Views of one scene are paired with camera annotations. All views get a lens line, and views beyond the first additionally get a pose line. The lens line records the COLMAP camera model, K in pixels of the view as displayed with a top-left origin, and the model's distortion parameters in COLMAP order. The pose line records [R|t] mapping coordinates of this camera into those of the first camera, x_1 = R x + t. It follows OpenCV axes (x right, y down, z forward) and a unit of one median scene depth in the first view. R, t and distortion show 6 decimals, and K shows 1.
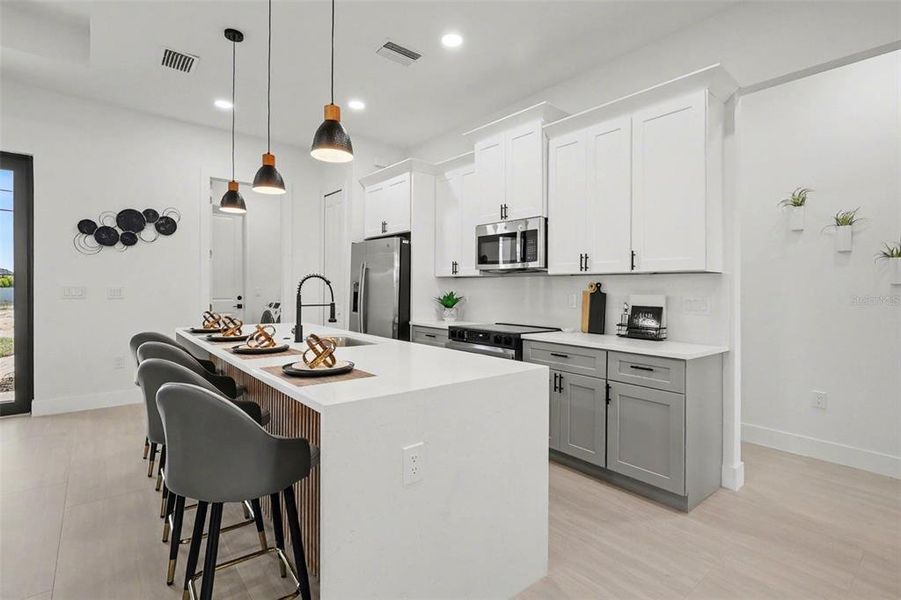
lens RADIAL K [[425.4, 0, 453.6], [0, 425.4, 297.9], [0, 0, 1]] dist [0.010254, -0.001669]
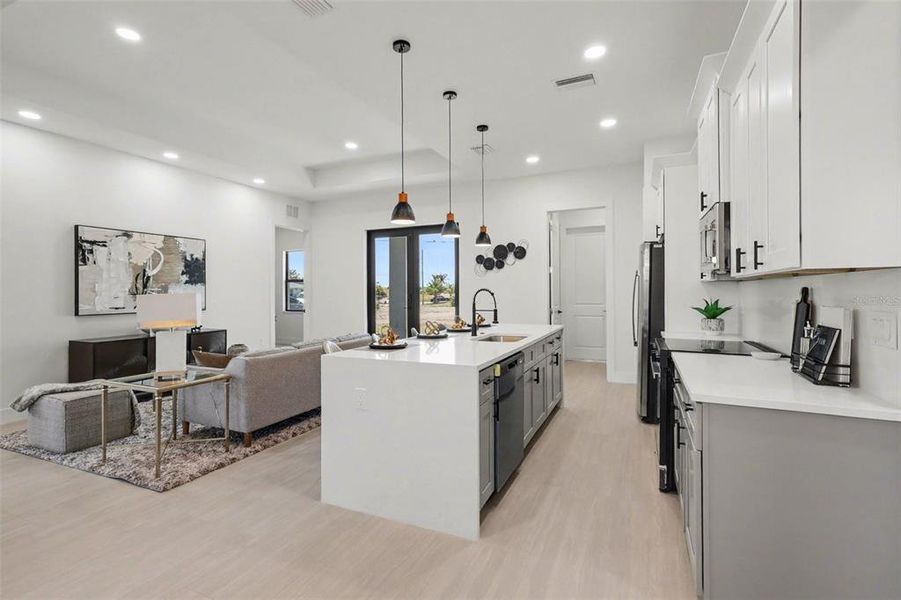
lens RADIAL K [[425.4, 0, 443.9], [0, 425.4, 299.9], [0, 0, 1]] dist [0.010254, -0.001669]
pose [[0.424545, 0.001767, -0.905405, 0.672024], [-0.003437, 0.999994, 0.000340, -0.013286], [0.905400, 0.002967, 0.424549, 0.218164]]
